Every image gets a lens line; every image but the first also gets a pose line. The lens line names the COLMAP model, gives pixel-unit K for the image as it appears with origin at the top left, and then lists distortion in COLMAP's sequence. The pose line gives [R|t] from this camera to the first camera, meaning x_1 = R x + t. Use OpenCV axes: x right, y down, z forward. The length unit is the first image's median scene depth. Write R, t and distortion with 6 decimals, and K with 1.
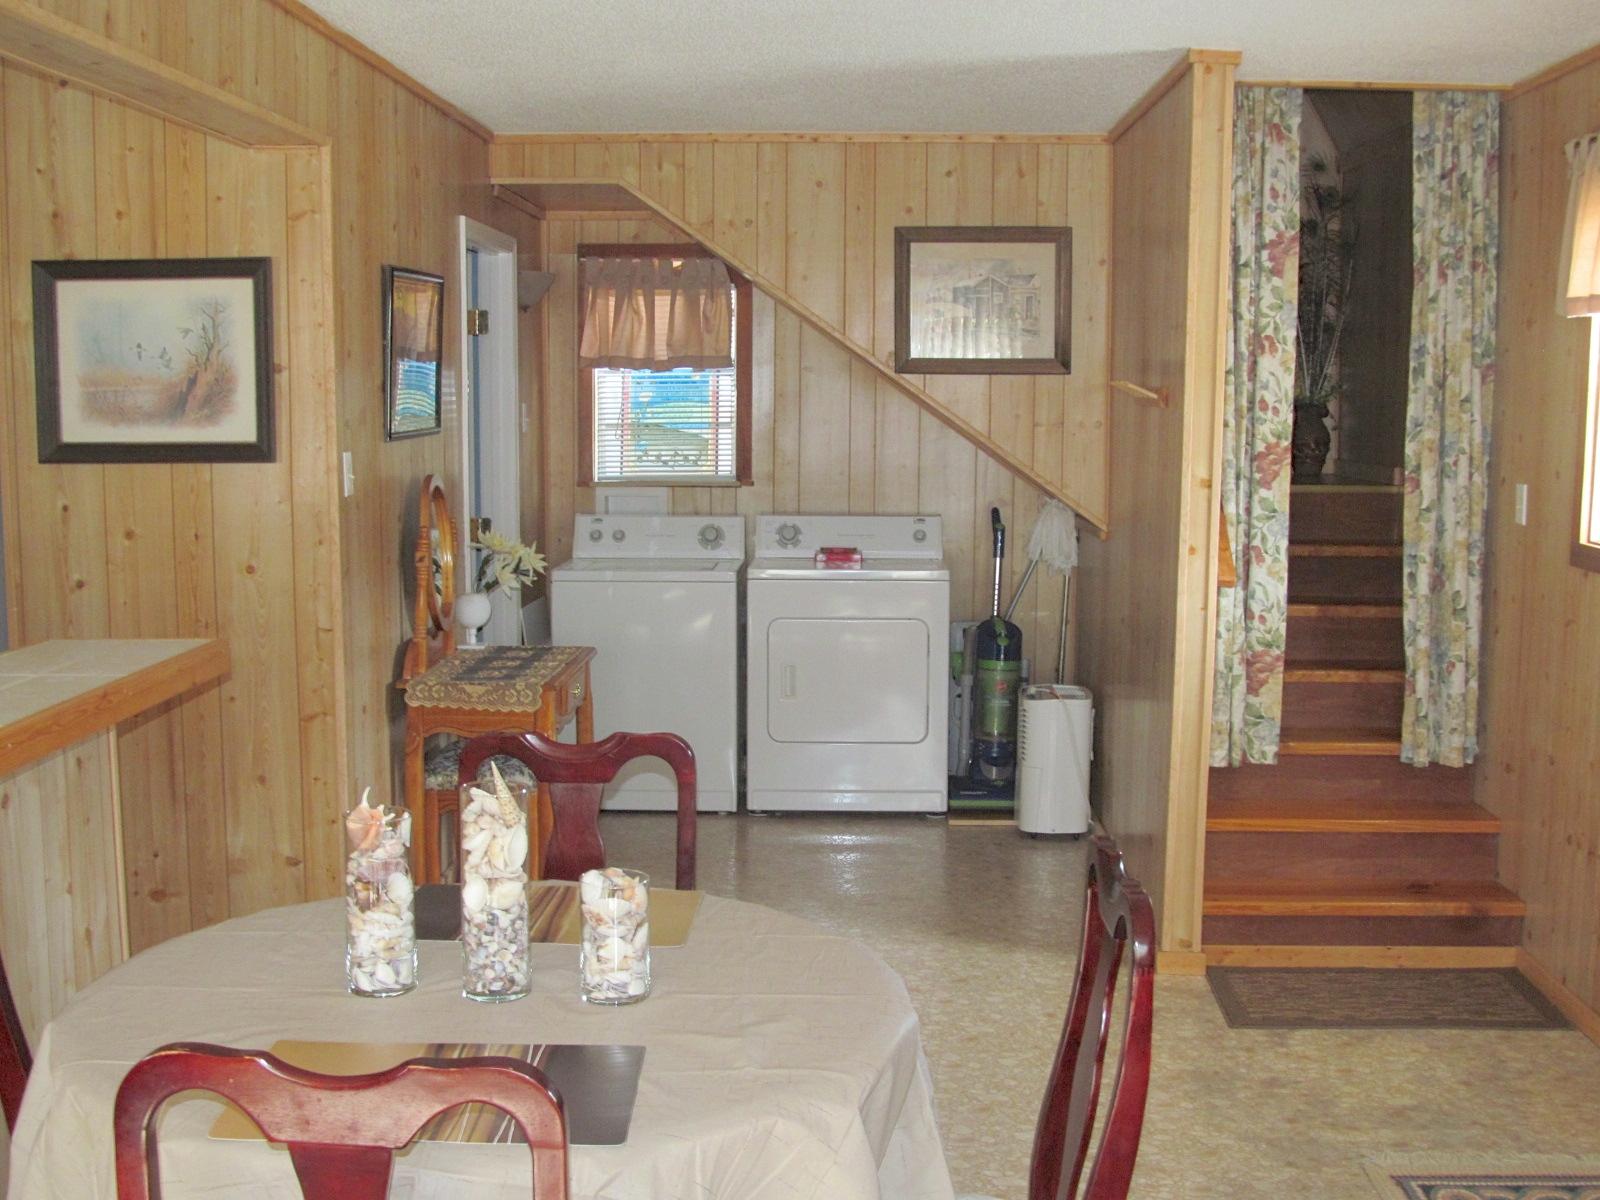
lens RADIAL K [[1951.7, 0, 796.7], [0, 1951.7, 596.2], [0, 0, 1]] dist [-0.089855, 0.000000]
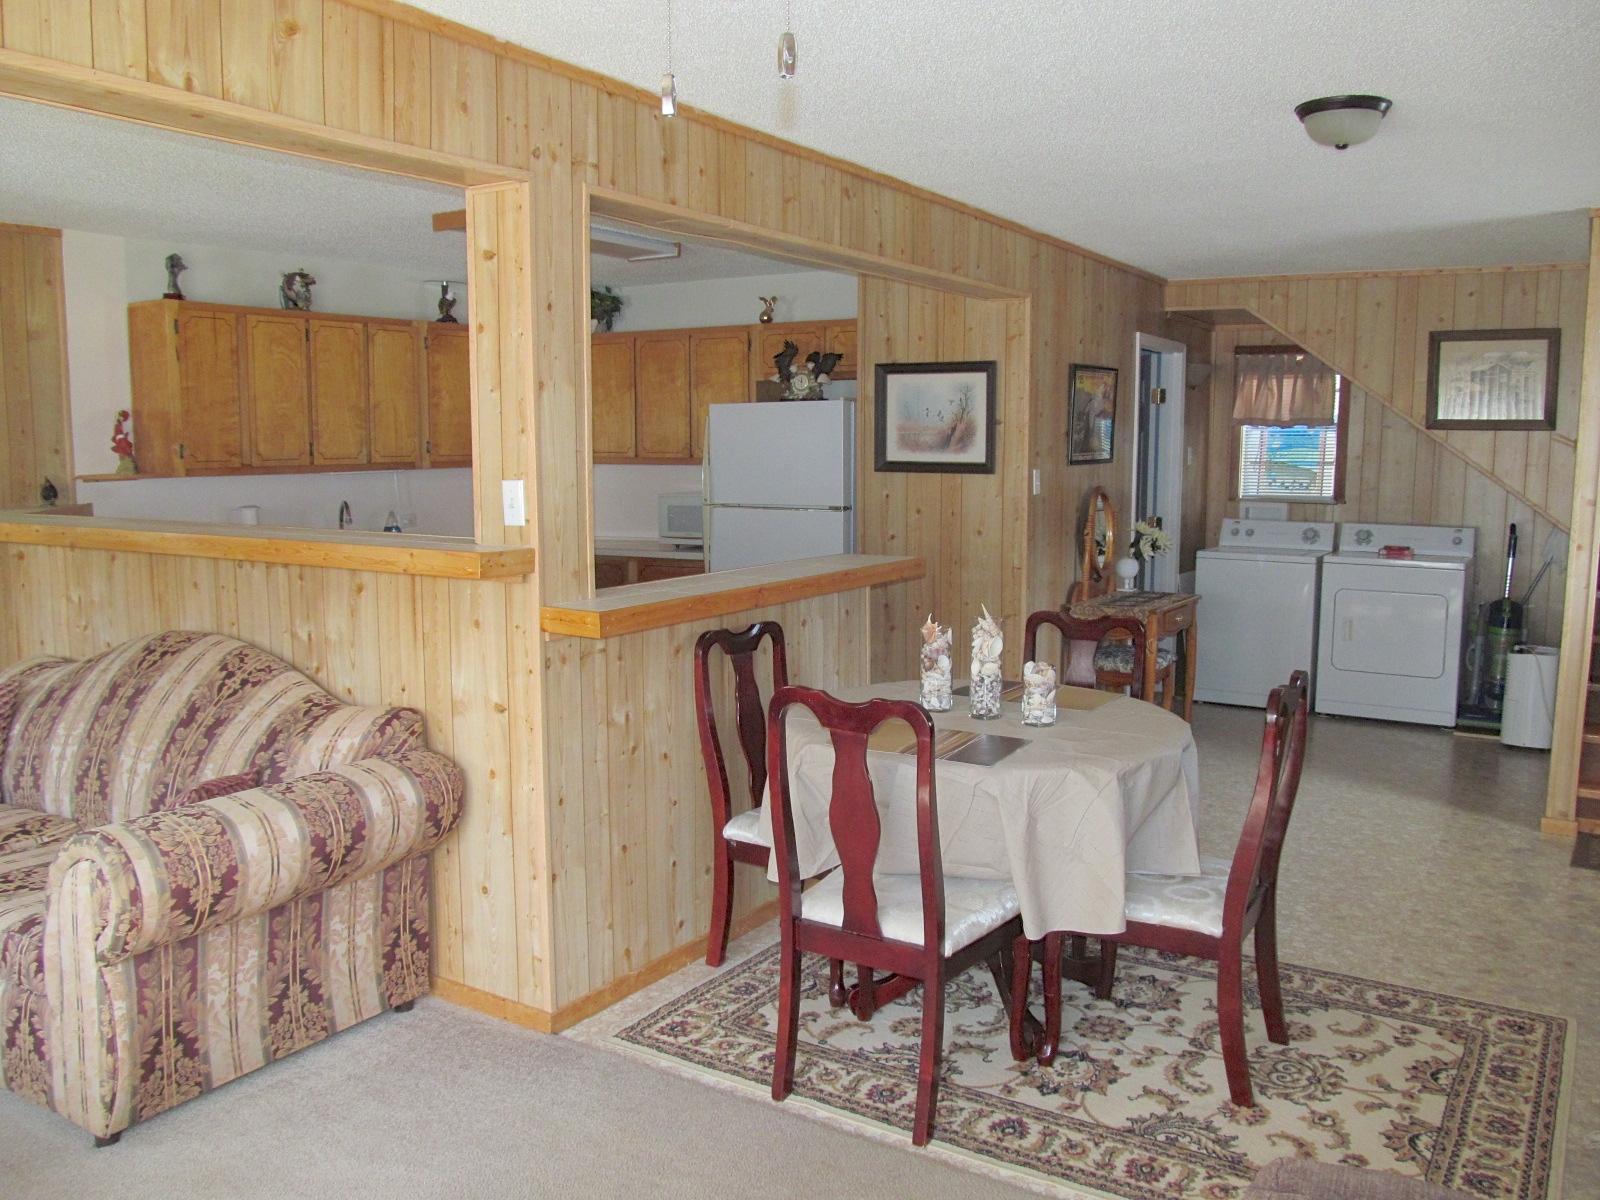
lens RADIAL K [[1334.0, 0, 802.1], [0, 1334.0, 600.2], [0, 0, 1]] dist [-0.017699, 0.013126]
pose [[0.875975, 0.066131, -0.477801, 0.129111], [-0.060408, 0.997799, 0.027352, 0.018560], [0.478558, 0.004903, 0.878042, -0.132653]]
